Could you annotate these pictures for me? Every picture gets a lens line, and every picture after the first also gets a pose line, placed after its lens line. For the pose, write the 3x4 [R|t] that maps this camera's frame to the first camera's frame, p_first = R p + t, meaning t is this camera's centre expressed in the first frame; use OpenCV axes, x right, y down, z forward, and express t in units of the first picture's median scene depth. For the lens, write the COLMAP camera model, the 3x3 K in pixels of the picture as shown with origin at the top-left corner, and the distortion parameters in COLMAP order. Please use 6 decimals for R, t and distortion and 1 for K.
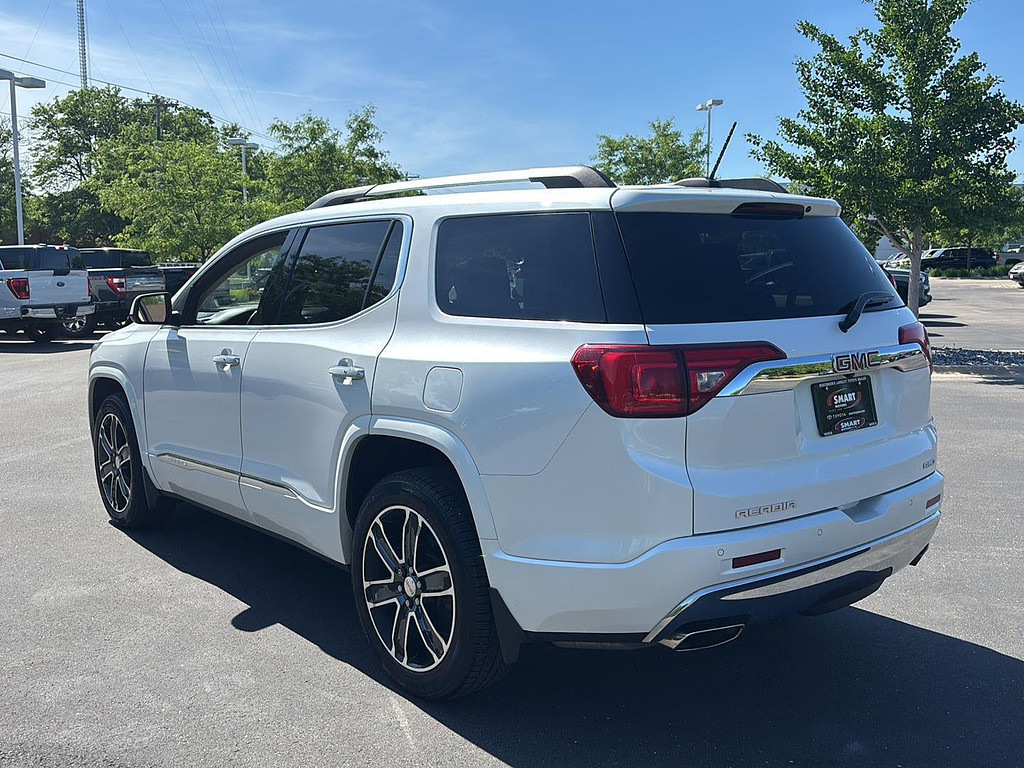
lens RADIAL K [[954.6, 0, 507.7], [0, 954.6, 389.7], [0, 0, 1]] dist [0.161332, -0.404945]
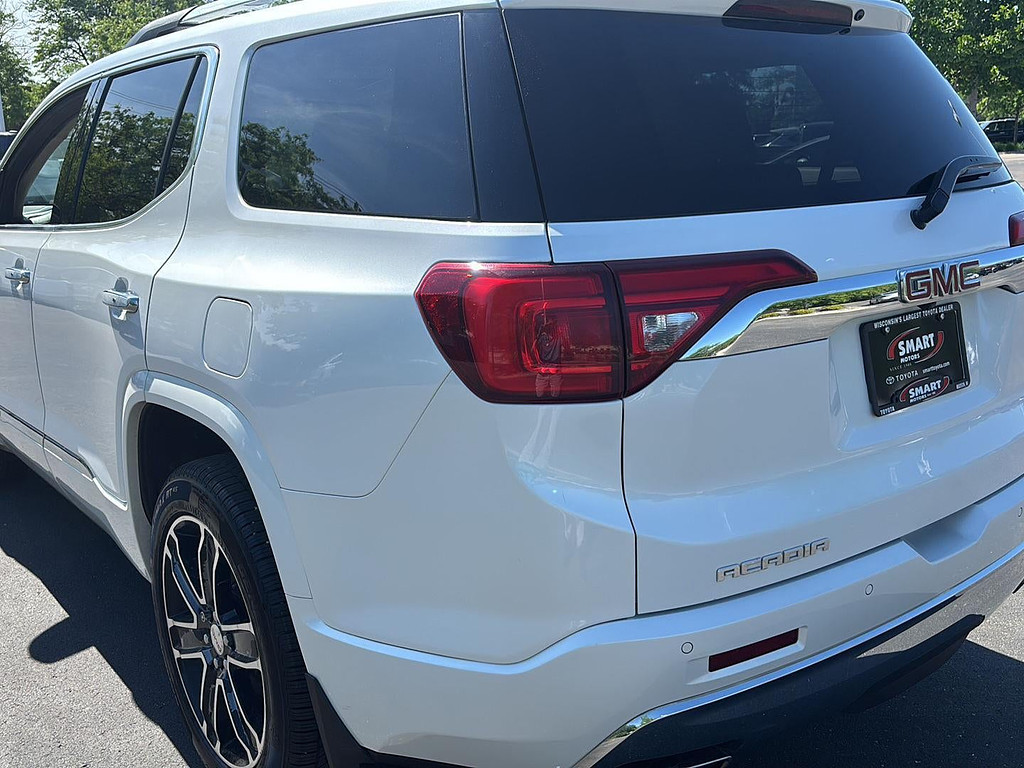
lens RADIAL K [[962.3, 0, 507.1], [0, 962.3, 378.5], [0, 0, 1]] dist [0.065482, -0.110504]
pose [[0.999468, -0.011166, -0.030658, 0.117384], [0.014315, 0.994422, 0.104497, -0.033390], [0.029321, -0.104880, 0.994053, 0.400689]]
